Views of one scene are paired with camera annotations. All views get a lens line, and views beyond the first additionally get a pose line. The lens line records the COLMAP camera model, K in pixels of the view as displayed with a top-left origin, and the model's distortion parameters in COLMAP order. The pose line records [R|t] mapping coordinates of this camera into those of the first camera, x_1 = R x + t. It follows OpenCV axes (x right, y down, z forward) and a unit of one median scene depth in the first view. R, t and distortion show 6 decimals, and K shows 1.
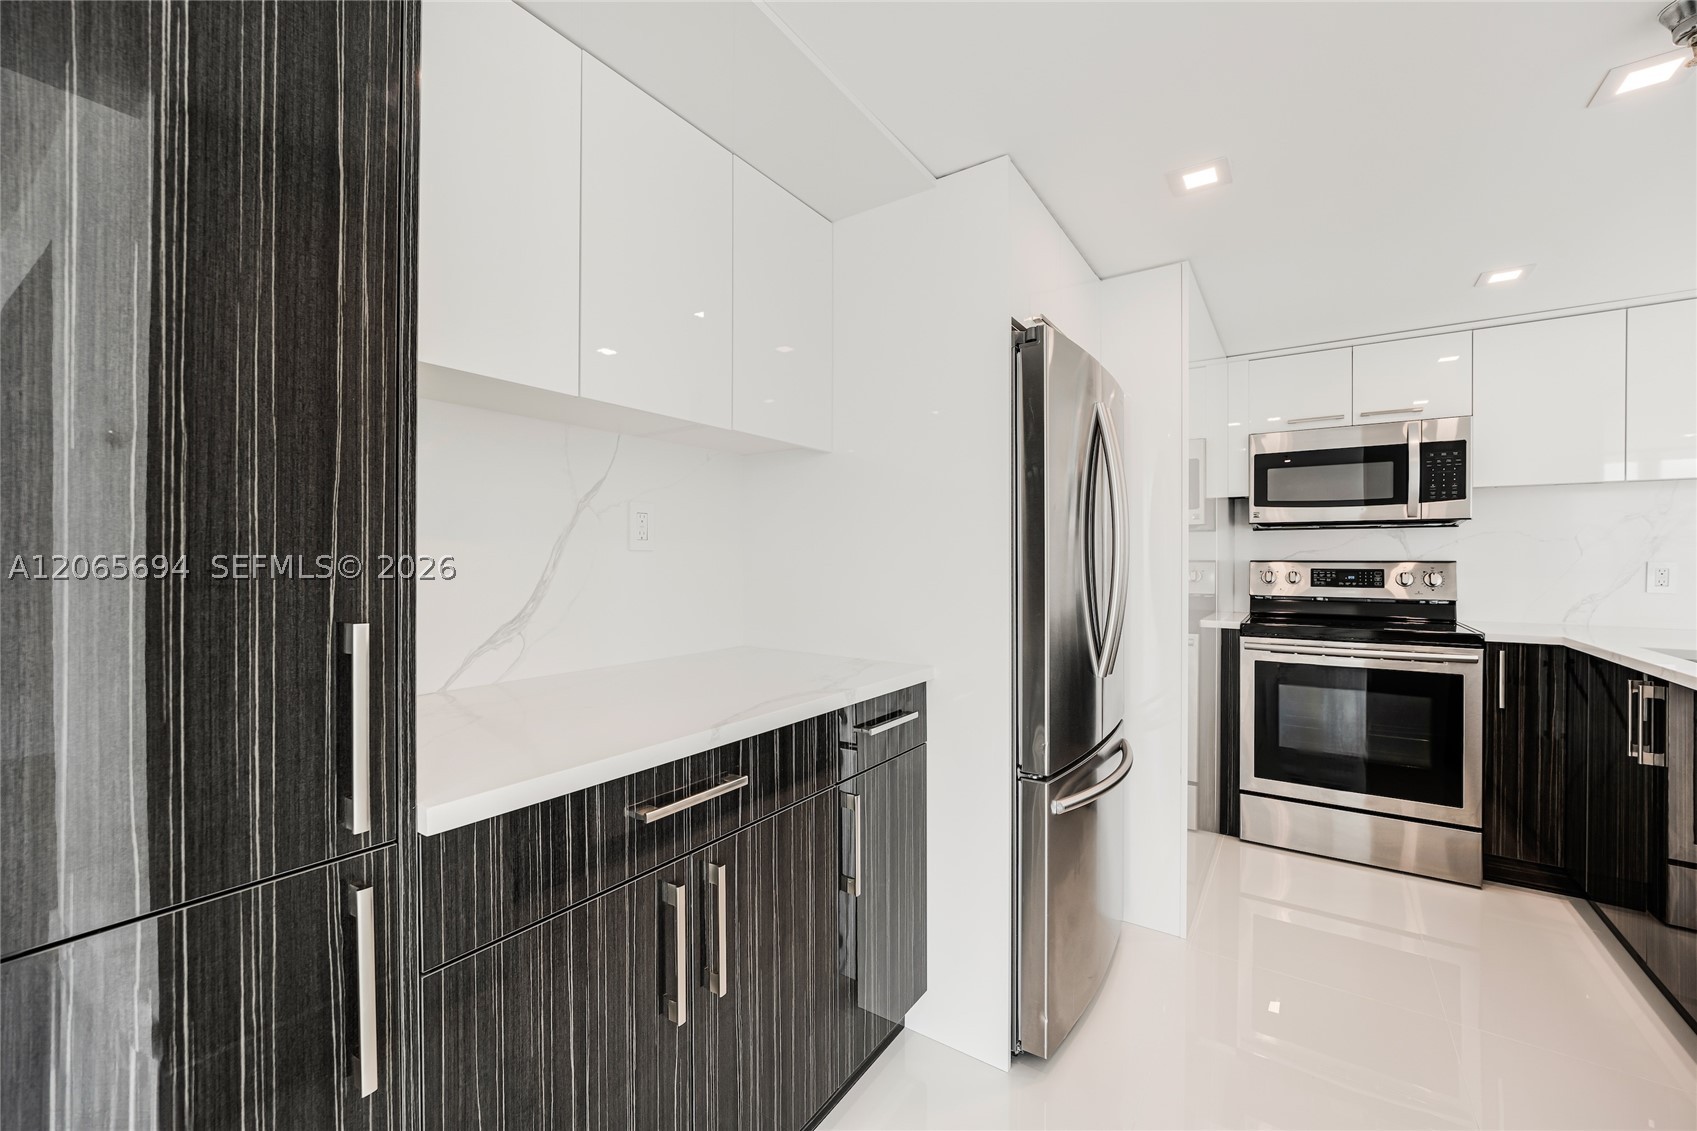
lens RADIAL K [[679.5, 0, 849.1], [0, 679.5, 568.8], [0, 0, 1]] dist [-0.002099, -0.000211]
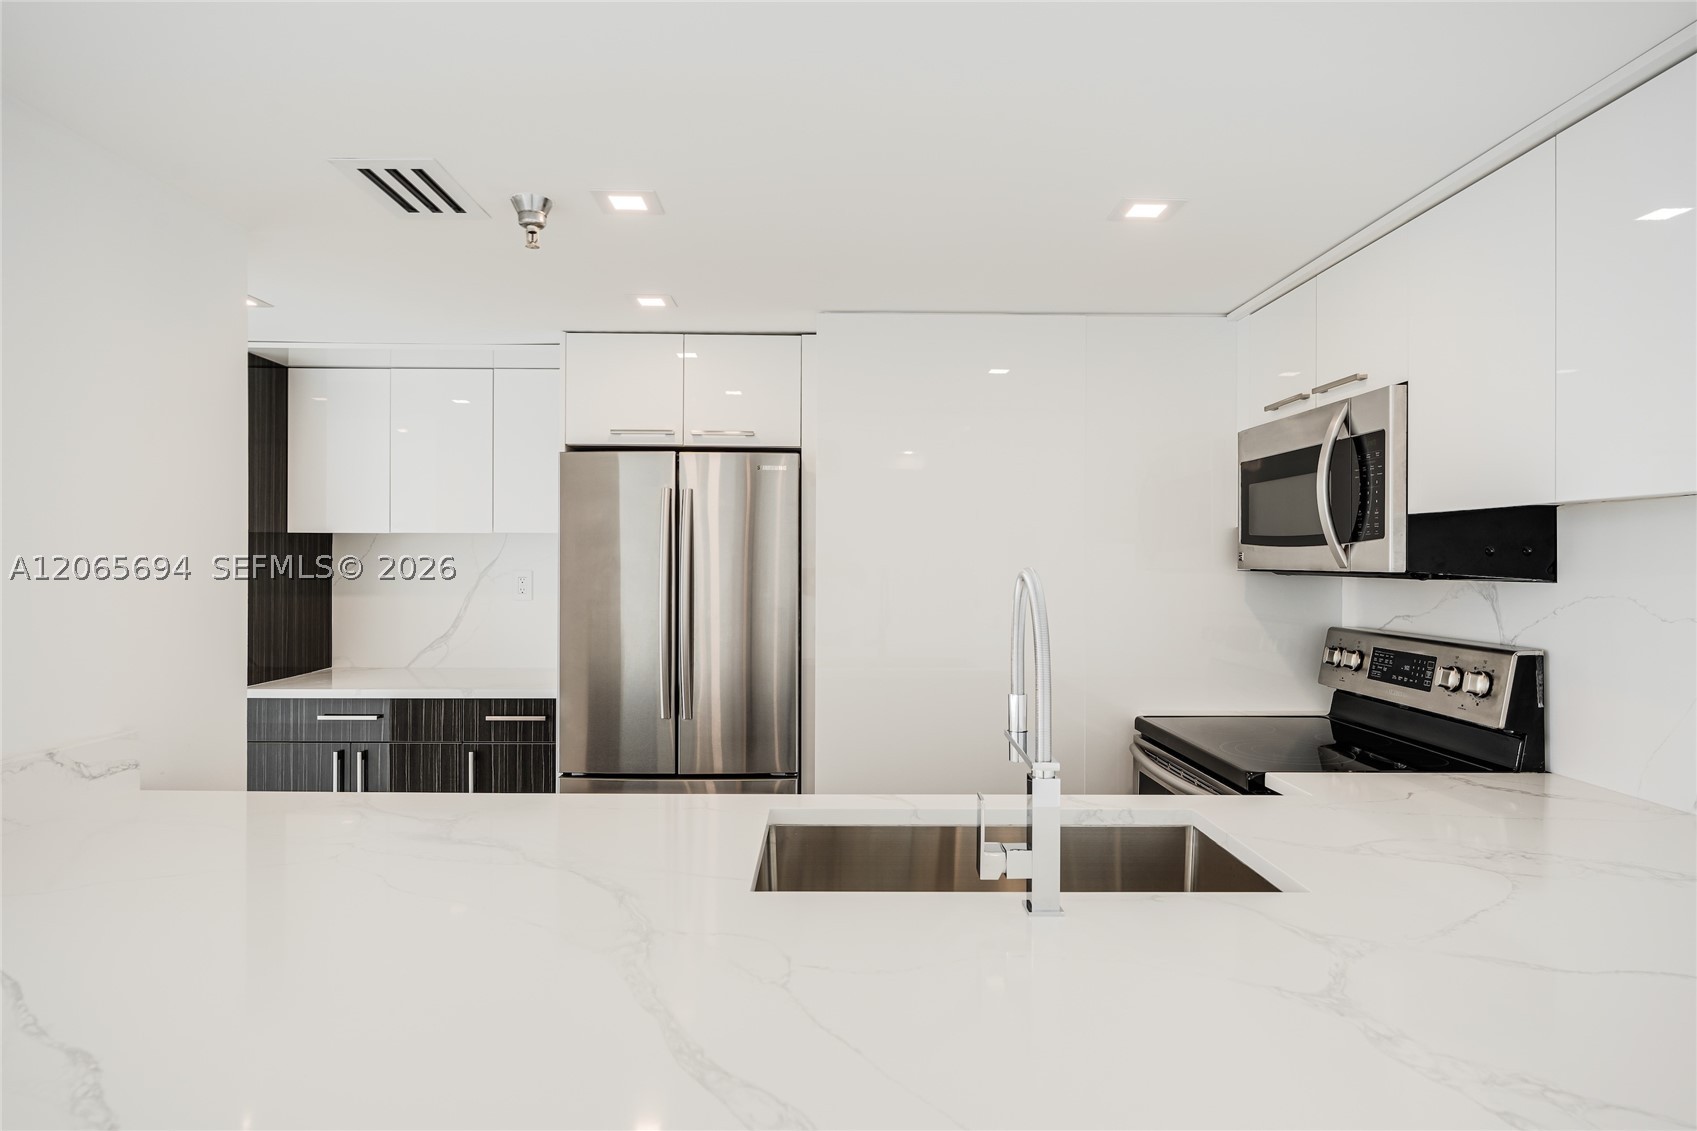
lens RADIAL K [[956.1, 0, 848.5], [0, 956.1, 565.5], [0, 0, 1]] dist [-0.004169, -0.000385]
pose [[0.572060, 0.001714, -0.820210, 2.175648], [-0.017262, 0.999801, -0.009950, -0.108226], [0.820030, 0.019850, 0.571976, 0.347256]]
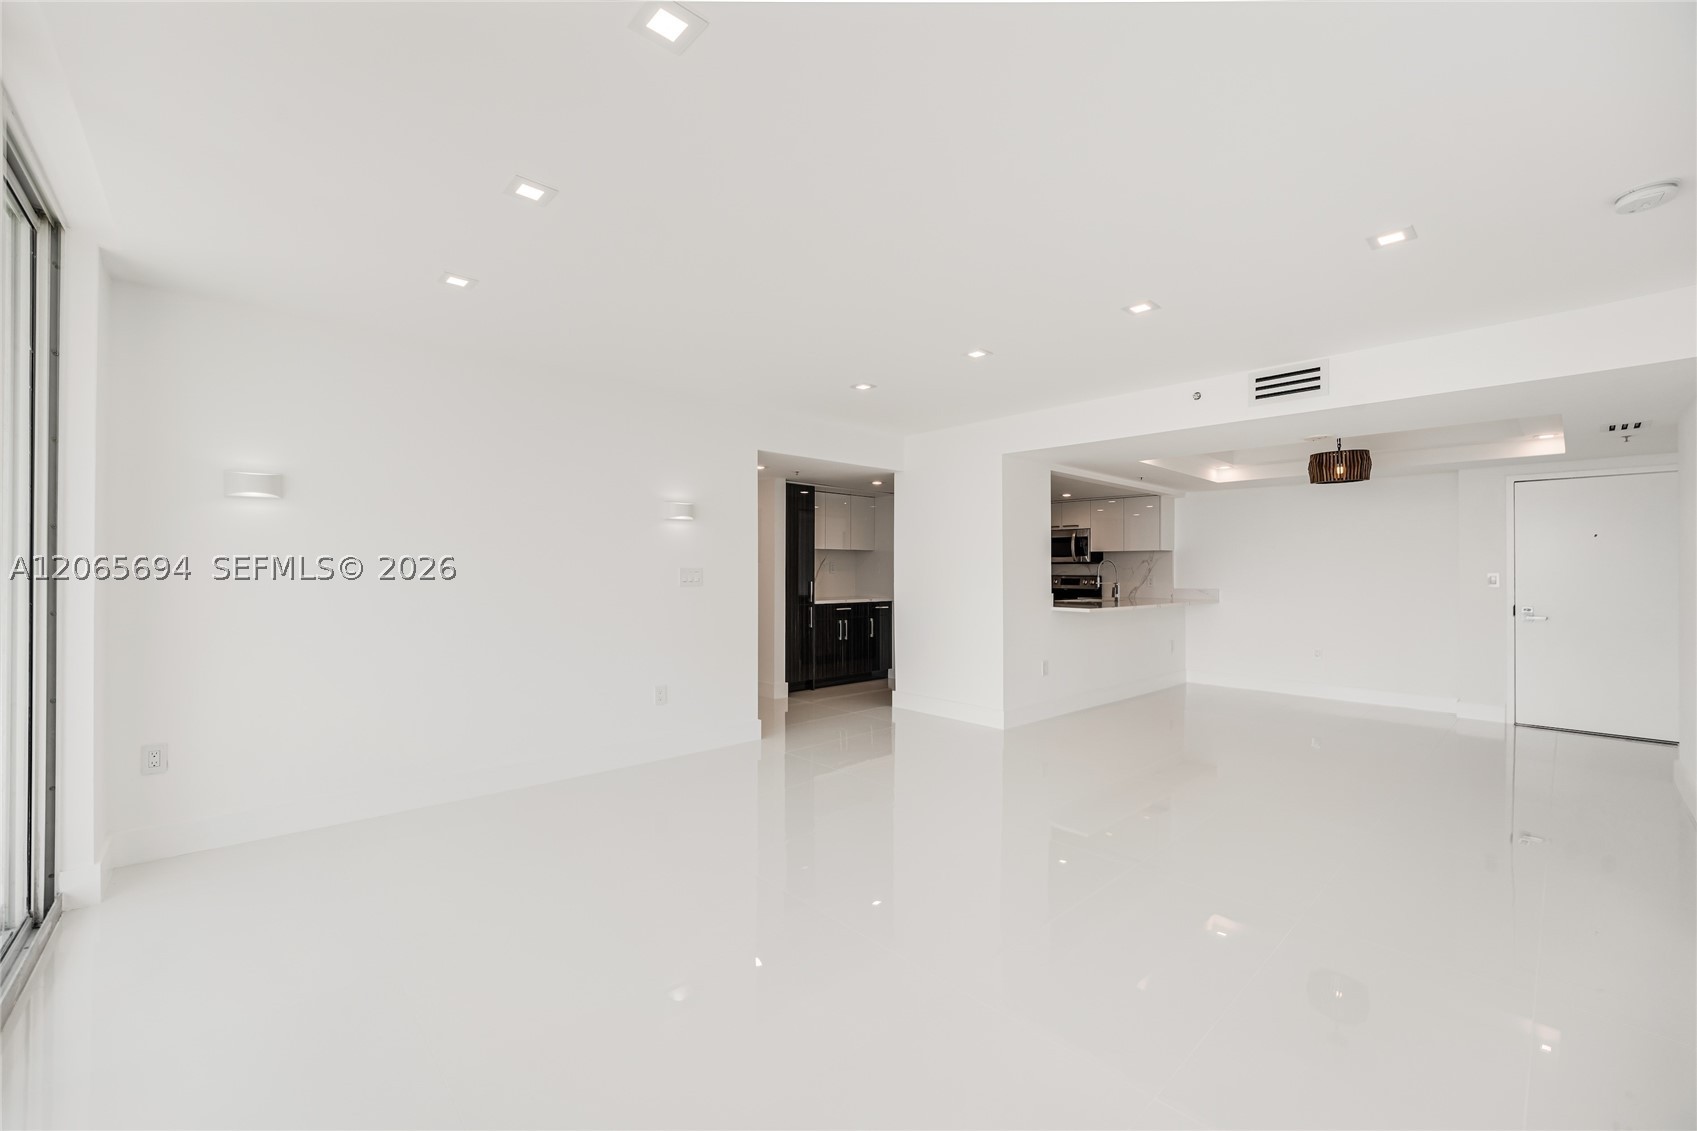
lens RADIAL K [[679.5, 0, 849.1], [0, 679.5, 568.8], [0, 0, 1]] dist [-0.002099, -0.000211]
pose [[0.975665, -0.000503, -0.219264, 0.889071], [-0.004025, 0.999788, -0.020208, 0.039448], [0.219228, 0.020598, 0.975456, -3.782725]]
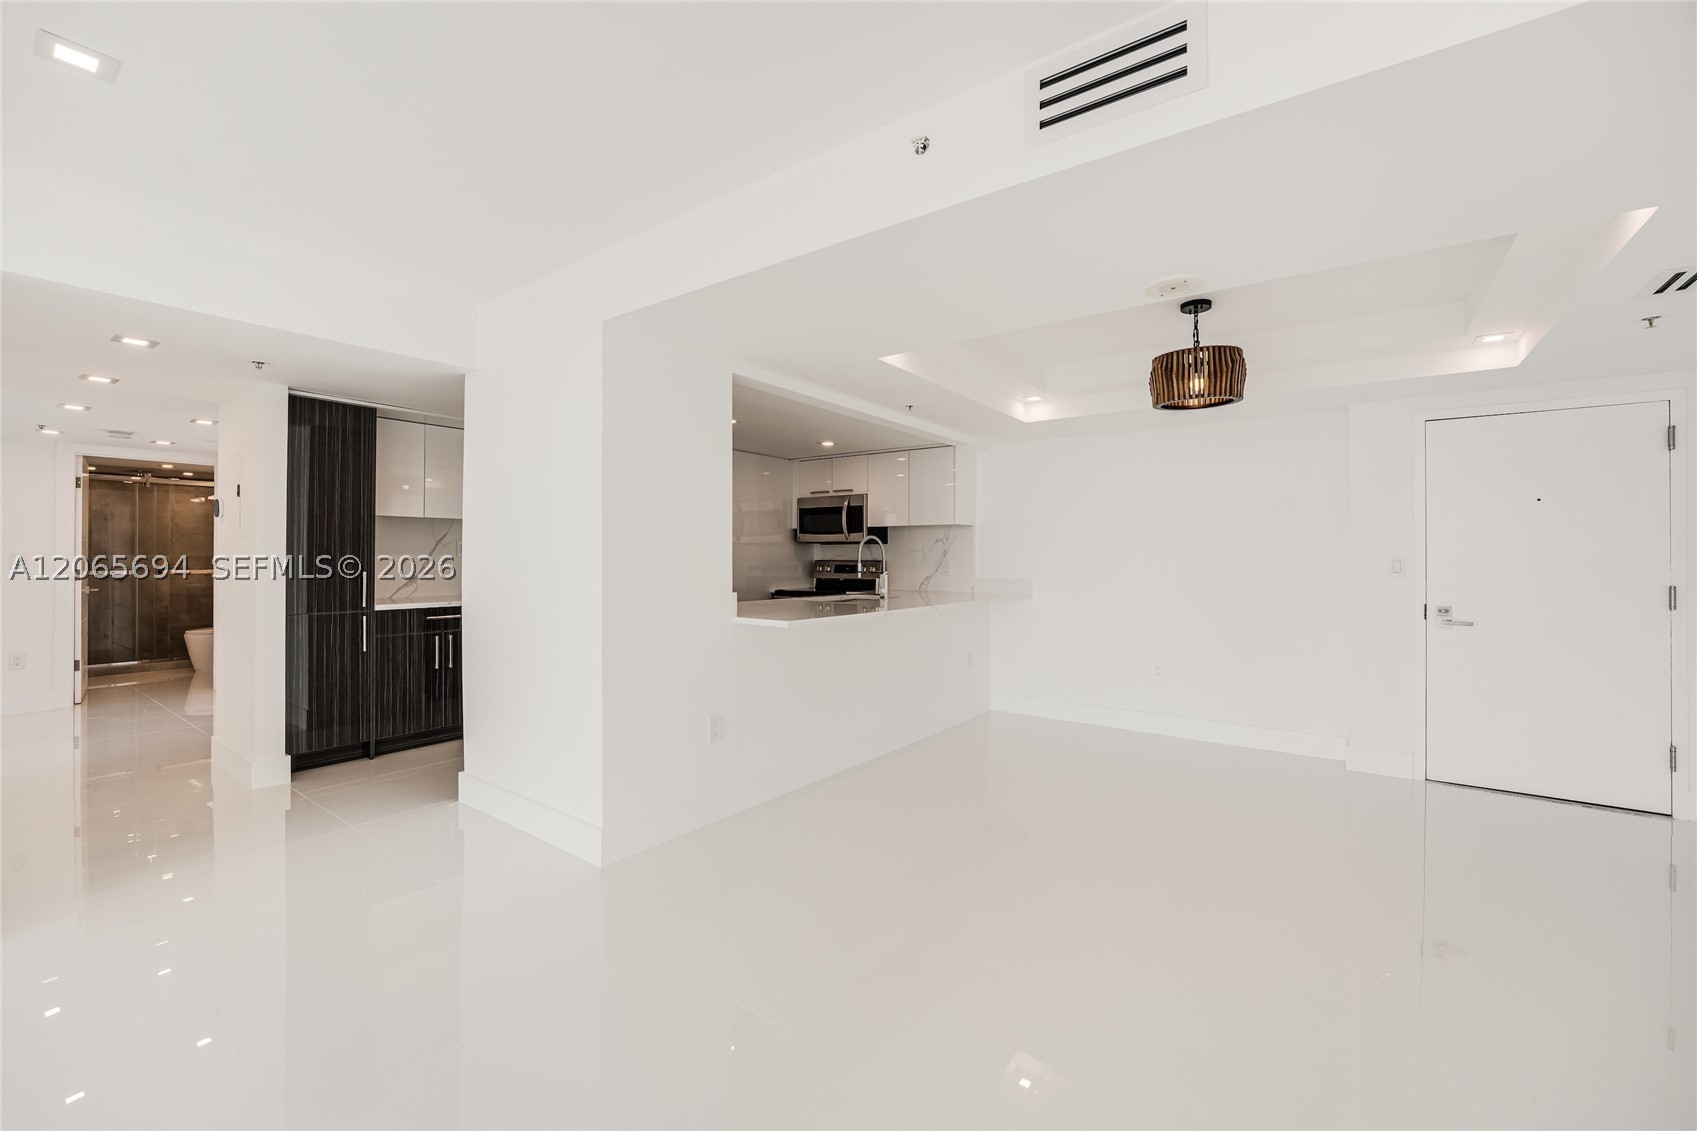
lens RADIAL K [[686.8, 0, 837.4], [0, 686.8, 555.1], [0, 0, 1]] dist [-0.000270, -0.000043]
pose [[0.999038, 0.000488, -0.043858, 1.553010], [-0.001267, 0.999842, -0.017733, 0.016343], [0.043842, 0.017772, 0.998880, -2.037525]]
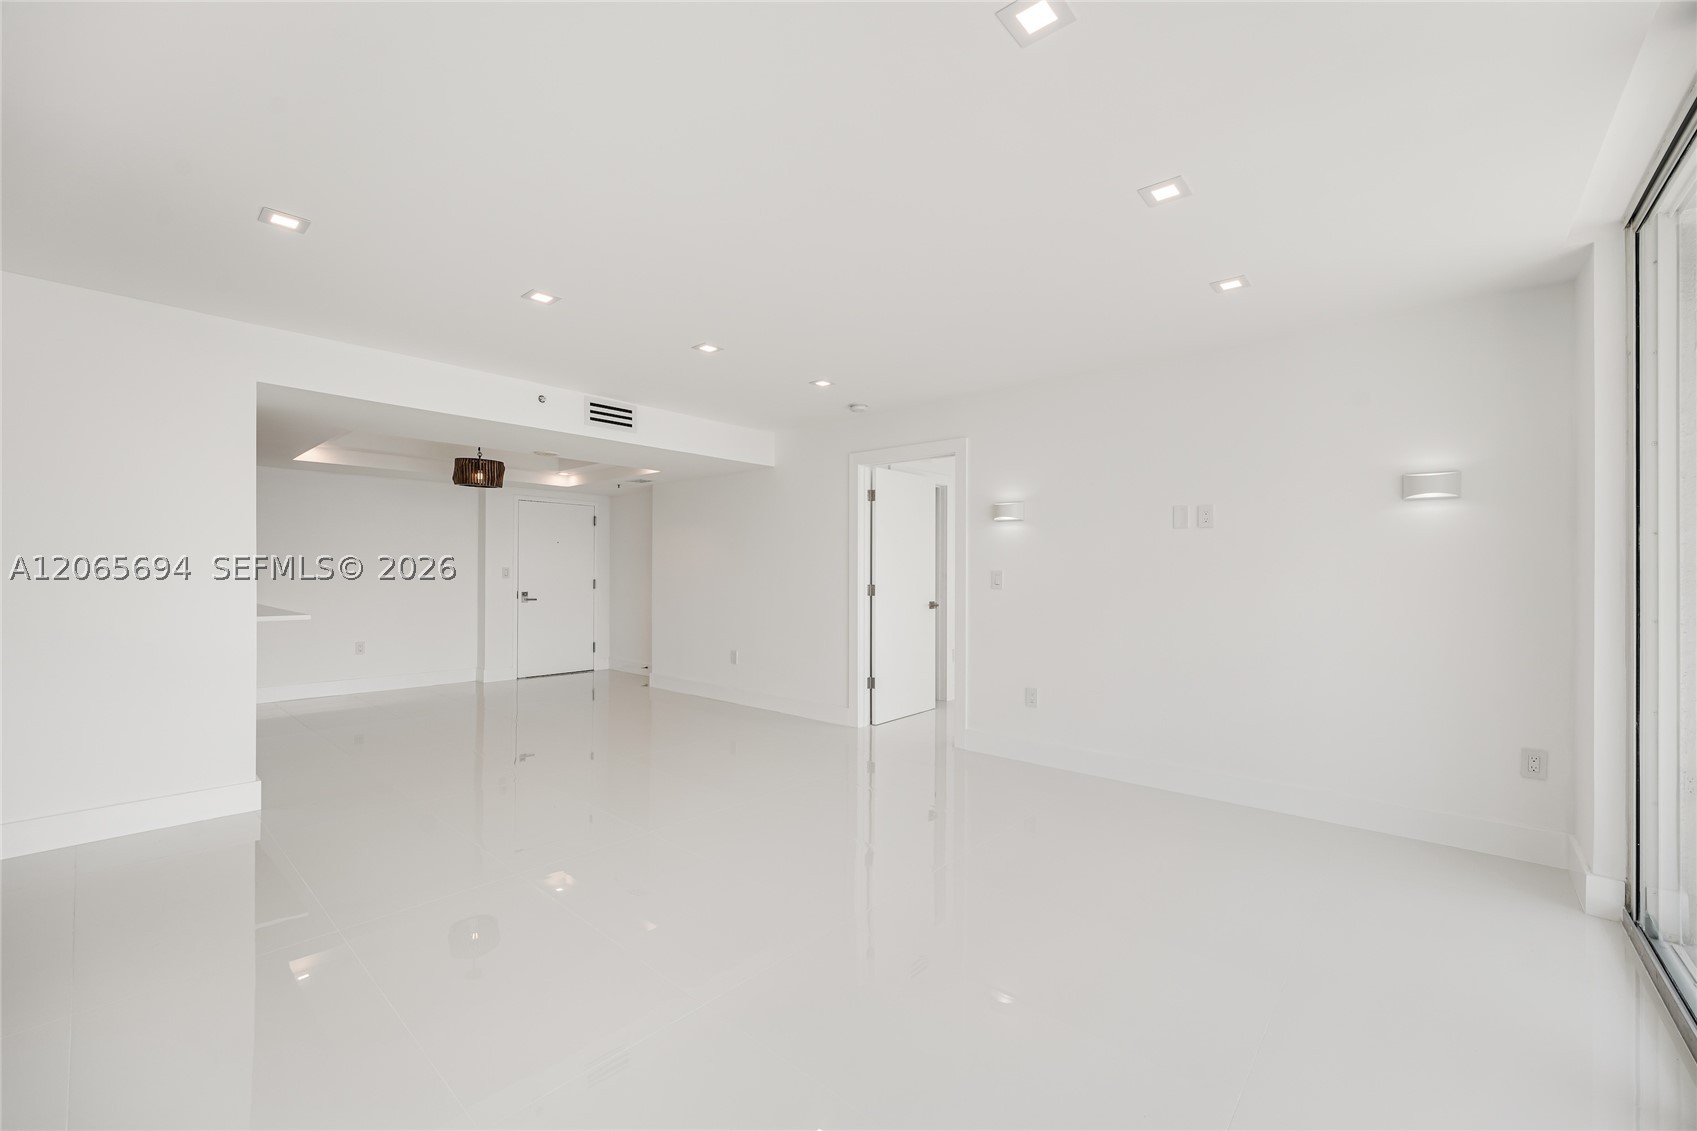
lens RADIAL K [[679.5, 0, 849.1], [0, 679.5, 568.8], [0, 0, 1]] dist [-0.002099, -0.000211]
pose [[0.121202, 0.002019, 0.992626, -1.001246], [0.011230, 0.999931, -0.003405, 0.026743], [-0.992564, 0.011560, 0.121171, -2.462998]]
